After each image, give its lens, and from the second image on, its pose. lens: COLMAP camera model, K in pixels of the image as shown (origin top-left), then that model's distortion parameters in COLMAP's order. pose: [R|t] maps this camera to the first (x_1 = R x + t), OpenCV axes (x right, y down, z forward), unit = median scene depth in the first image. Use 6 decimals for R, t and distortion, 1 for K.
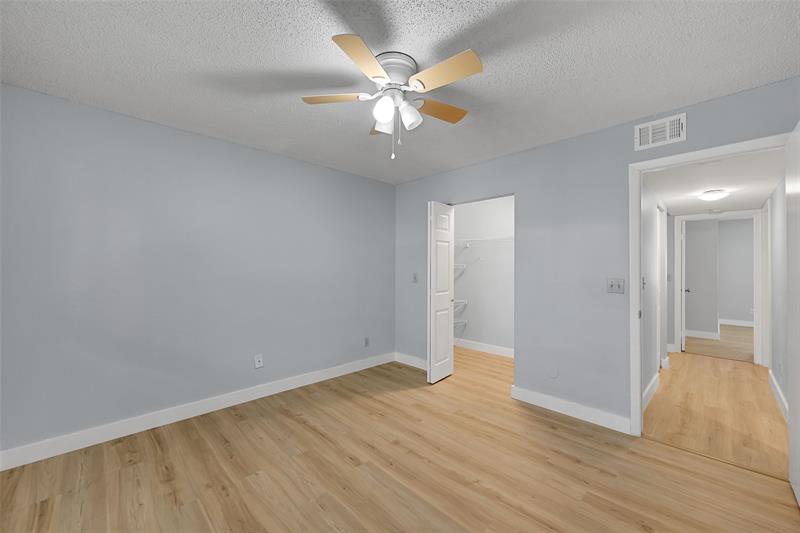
lens RADIAL K [[297.9, 0, 399.6], [0, 297.9, 267.0], [0, 0, 1]] dist [-0.001139, -0.000081]
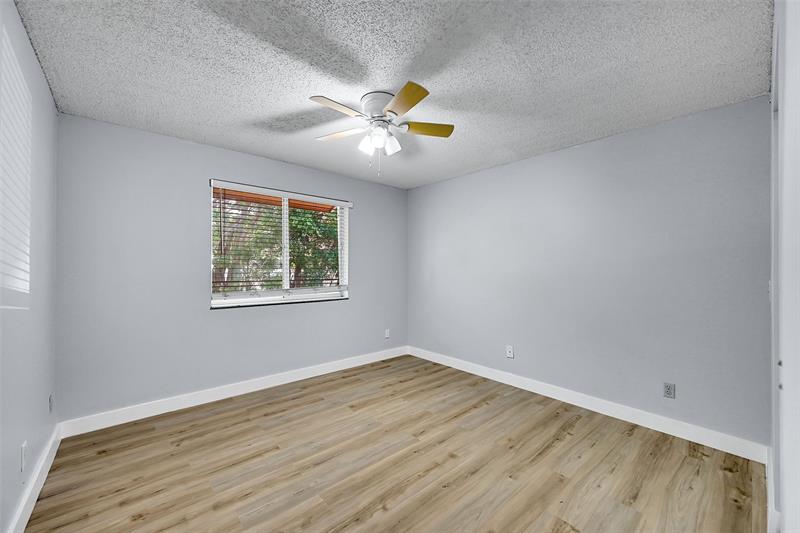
lens RADIAL K [[336.6, 0, 399.7], [0, 336.6, 267.4], [0, 0, 1]] dist [-0.000396, 0.000001]
pose [[-0.064818, -0.006316, -0.997877, 0.979723], [0.000191, 0.999980, -0.006341, 0.037720], [0.997897, -0.000602, -0.064815, 0.893683]]
